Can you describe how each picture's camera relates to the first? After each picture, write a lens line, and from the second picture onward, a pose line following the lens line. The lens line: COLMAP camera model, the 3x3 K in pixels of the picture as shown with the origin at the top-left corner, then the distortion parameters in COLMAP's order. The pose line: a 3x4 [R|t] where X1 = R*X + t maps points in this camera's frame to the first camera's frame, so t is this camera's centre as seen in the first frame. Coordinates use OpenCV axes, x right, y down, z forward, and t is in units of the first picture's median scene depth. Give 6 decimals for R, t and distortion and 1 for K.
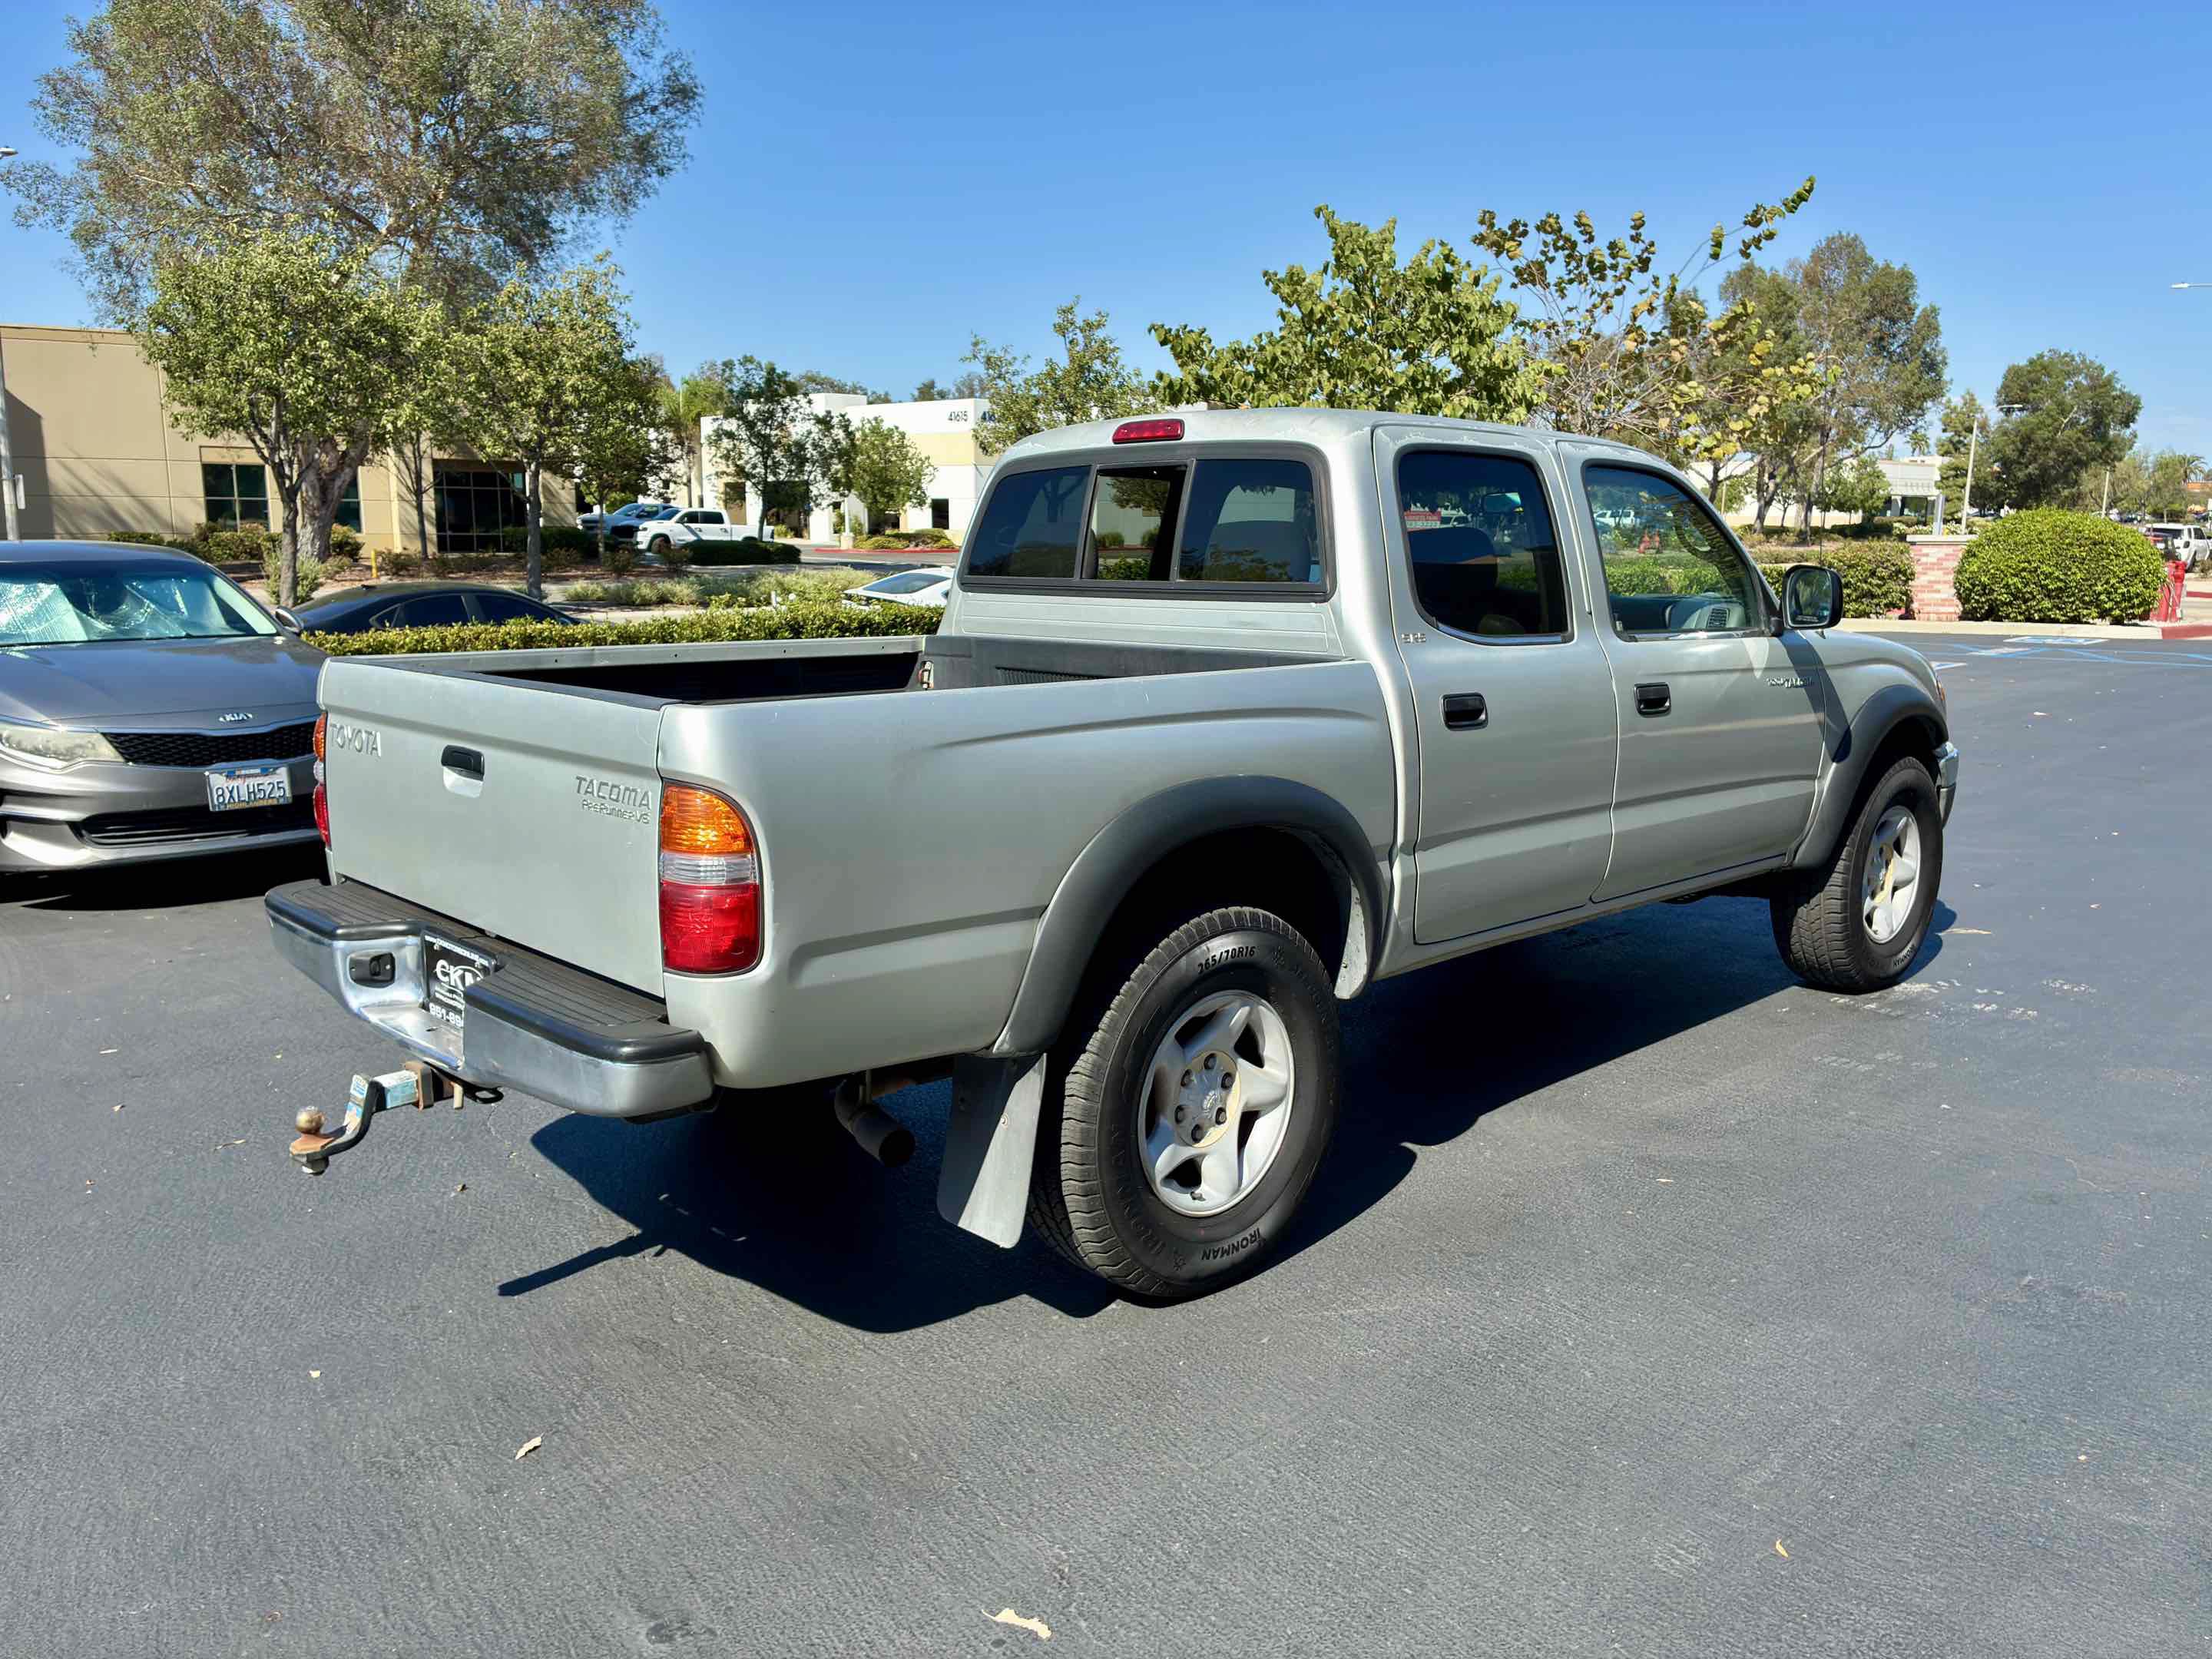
lens RADIAL K [[1688.9, 0, 1086.2], [0, 1688.9, 836.4], [0, 0, 1]] dist [0.067384, -0.099658]
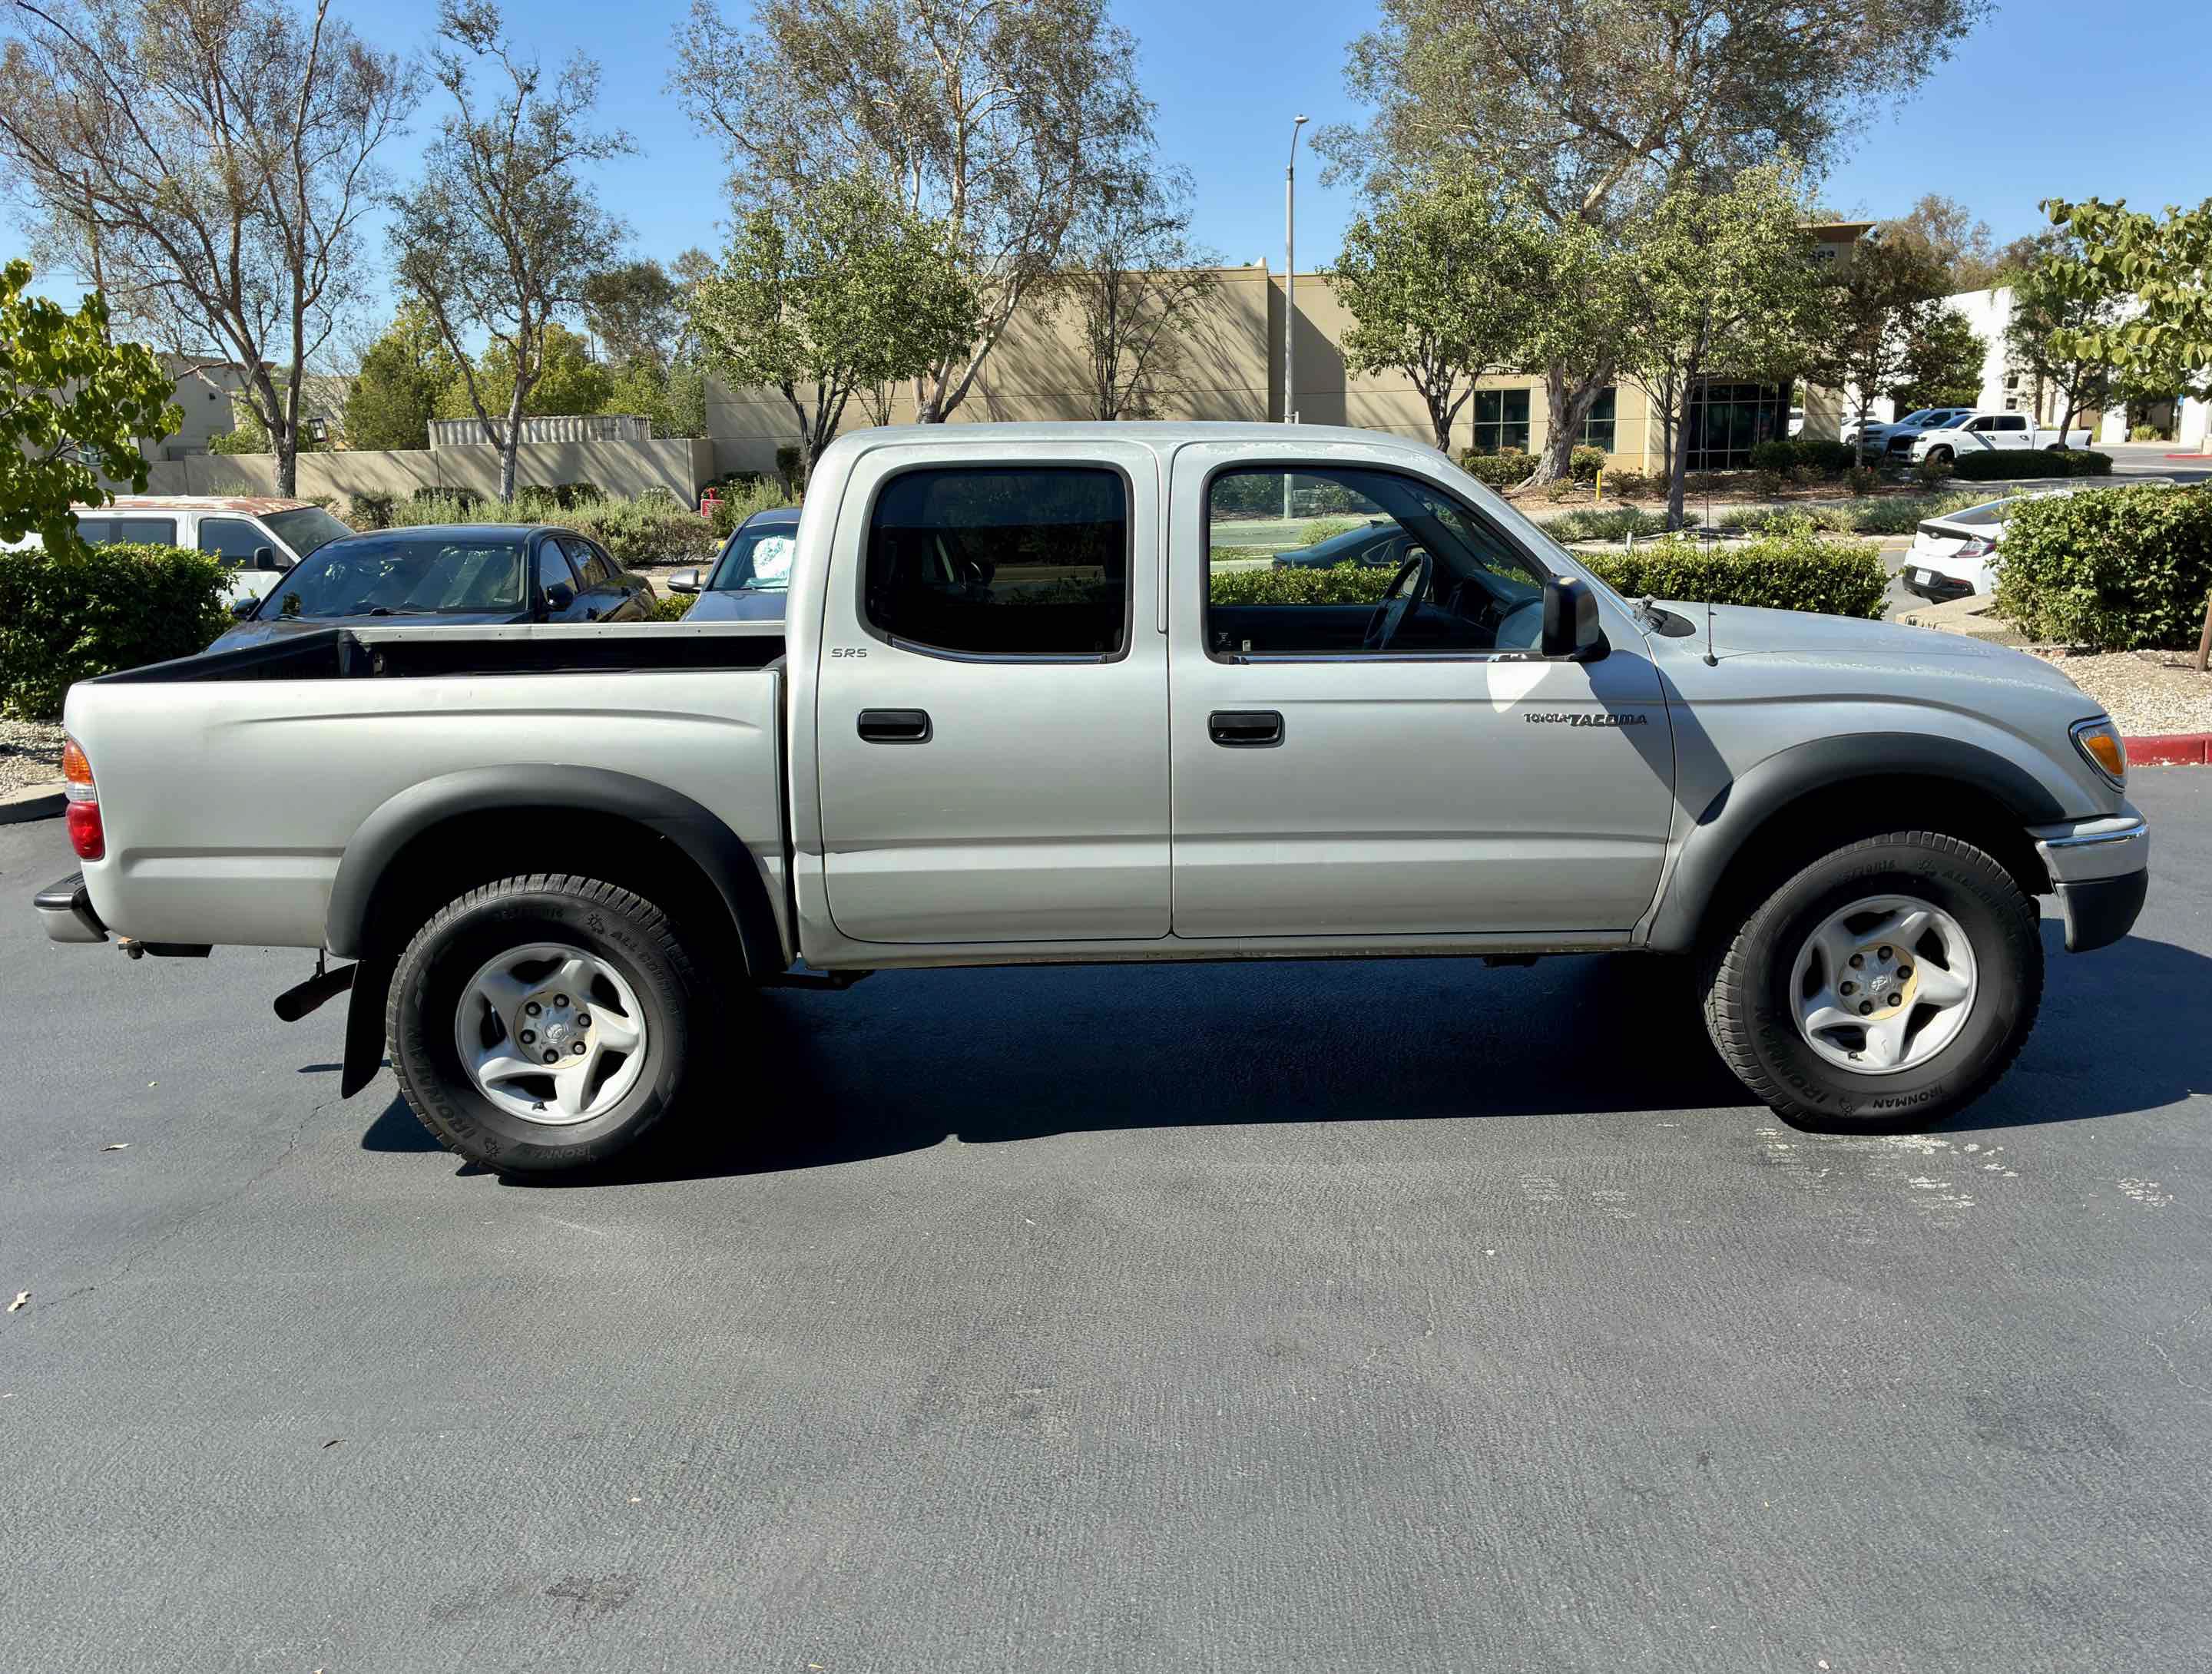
lens RADIAL K [[1775.9, 0, 1106.0], [0, 1775.9, 837.0], [0, 0, 1]] dist [0.027605, -0.005264]
pose [[0.748422, 0.122010, -0.651903, 0.316599], [-0.094892, 0.992519, 0.076818, -0.031210], [0.656399, 0.004368, 0.754401, 0.080635]]
